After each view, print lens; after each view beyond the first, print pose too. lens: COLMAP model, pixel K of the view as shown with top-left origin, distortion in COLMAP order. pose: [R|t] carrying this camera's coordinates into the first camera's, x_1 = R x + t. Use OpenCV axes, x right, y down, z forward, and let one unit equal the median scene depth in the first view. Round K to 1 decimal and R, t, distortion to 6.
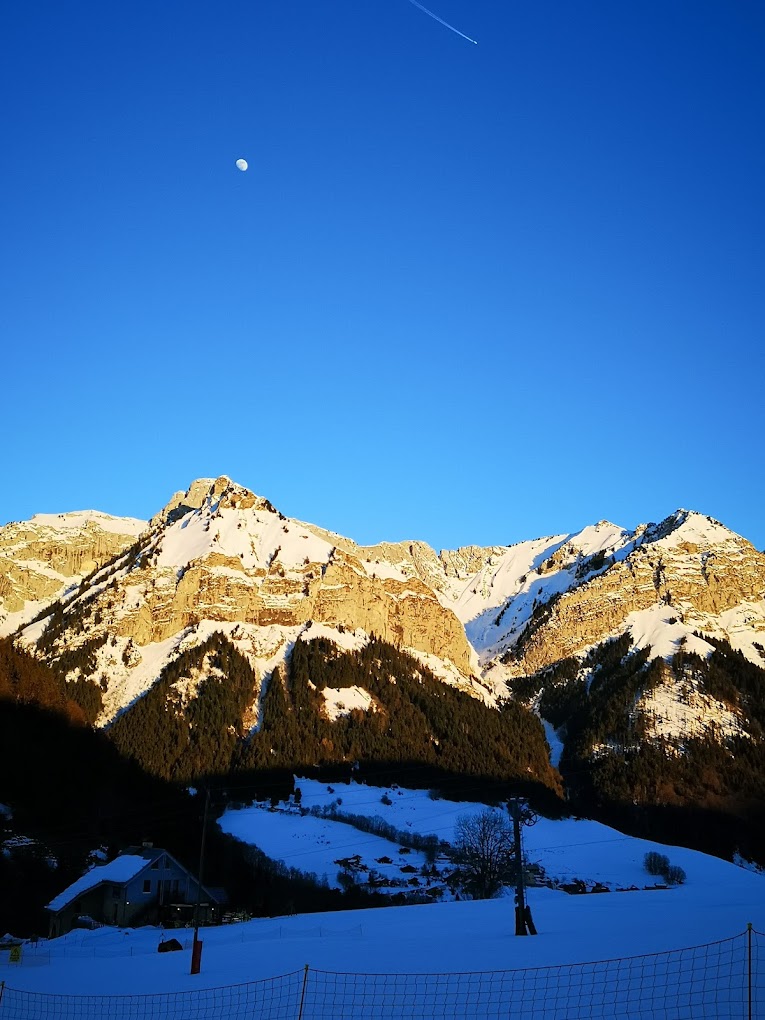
lens RADIAL K [[1070.9, 0, 386.7], [0, 1070.9, 507.0], [0, 0, 1]] dist [0.052979, 0.000000]
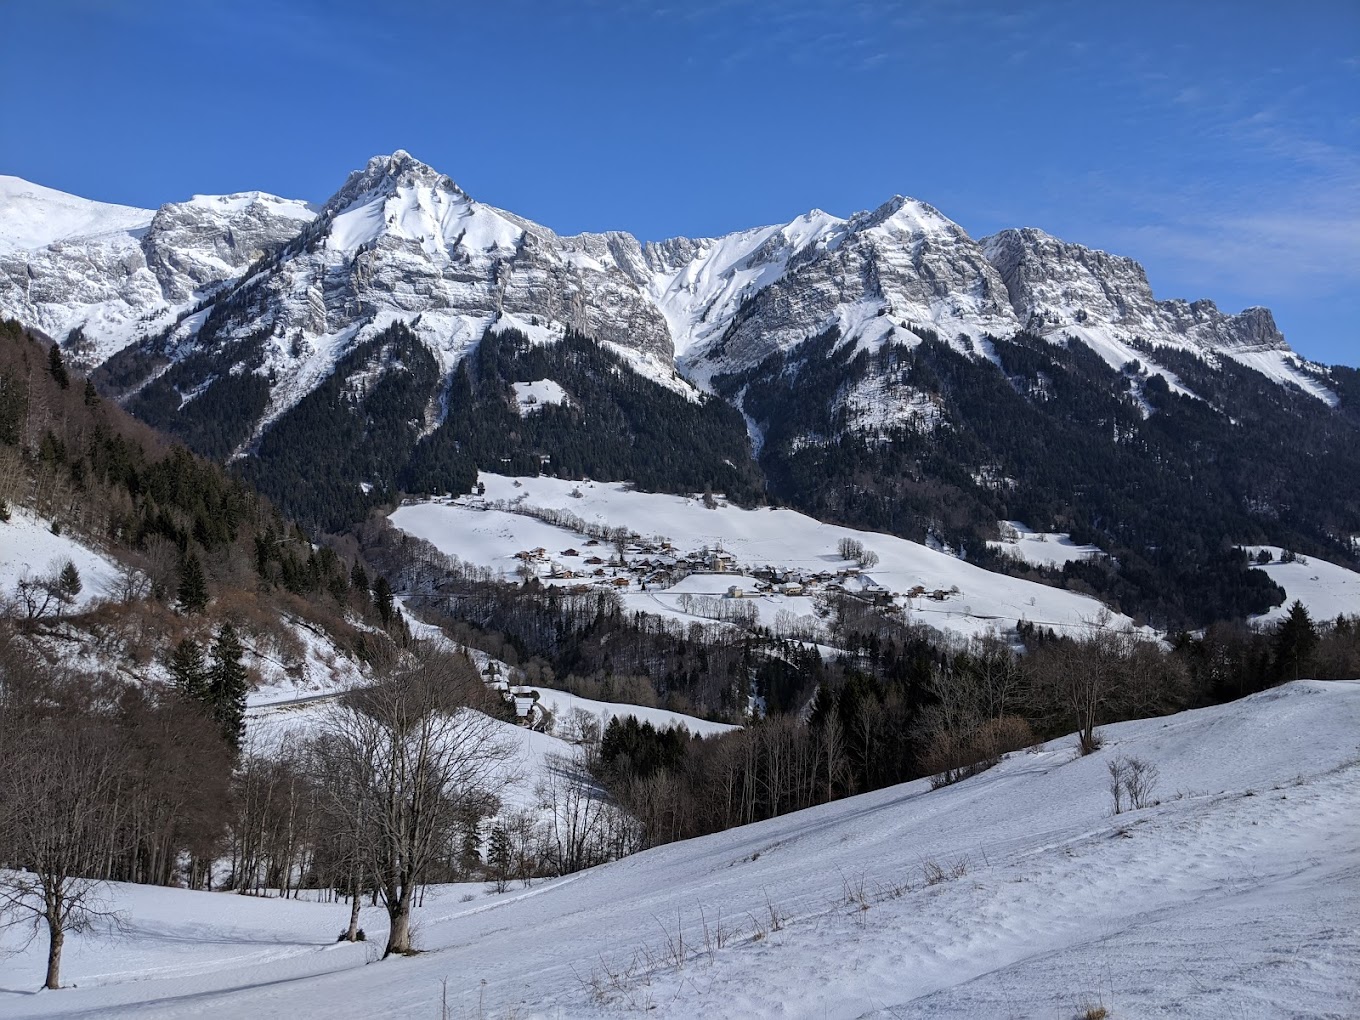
lens RADIAL K [[1427.9, 0, 678.5], [0, 1427.9, 508.6], [0, 0, 1]] dist [0.052979, 0.000000]
pose [[0.993553, -0.017096, 0.112070, -0.059036], [-0.015710, 0.958264, 0.285453, -0.085678], [-0.112273, -0.285373, 0.951818, -0.241612]]
